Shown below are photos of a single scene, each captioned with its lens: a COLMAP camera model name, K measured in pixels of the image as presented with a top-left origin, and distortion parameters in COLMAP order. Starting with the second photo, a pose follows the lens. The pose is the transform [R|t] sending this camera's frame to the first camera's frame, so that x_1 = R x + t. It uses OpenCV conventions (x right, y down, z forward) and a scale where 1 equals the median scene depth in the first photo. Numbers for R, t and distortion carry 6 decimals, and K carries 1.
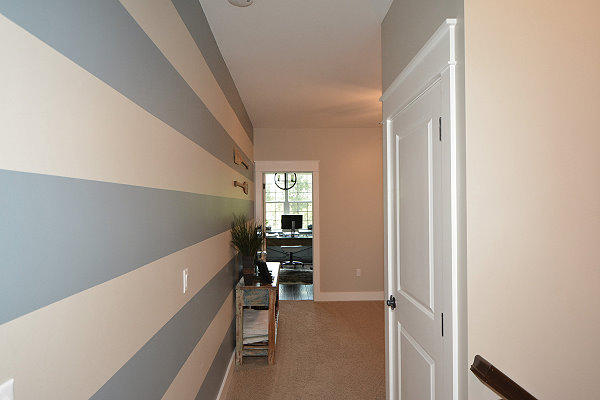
lens RADIAL K [[367.1, 0, 300.0], [0, 367.1, 200.0], [0, 0, 1]] dist [0.000505, -0.002118]
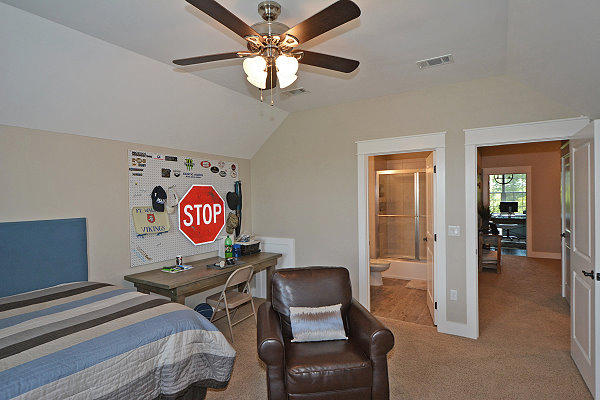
lens RADIAL K [[332.2, 0, 300.0], [0, 332.2, 200.0], [0, 0, 1]] dist [0.003352, 0.000586]
pose [[0.842606, 0.003524, -0.538520, -0.010495], [0.011226, 0.999646, 0.024108, -0.008046], [0.538414, -0.026359, 0.842268, -0.534470]]
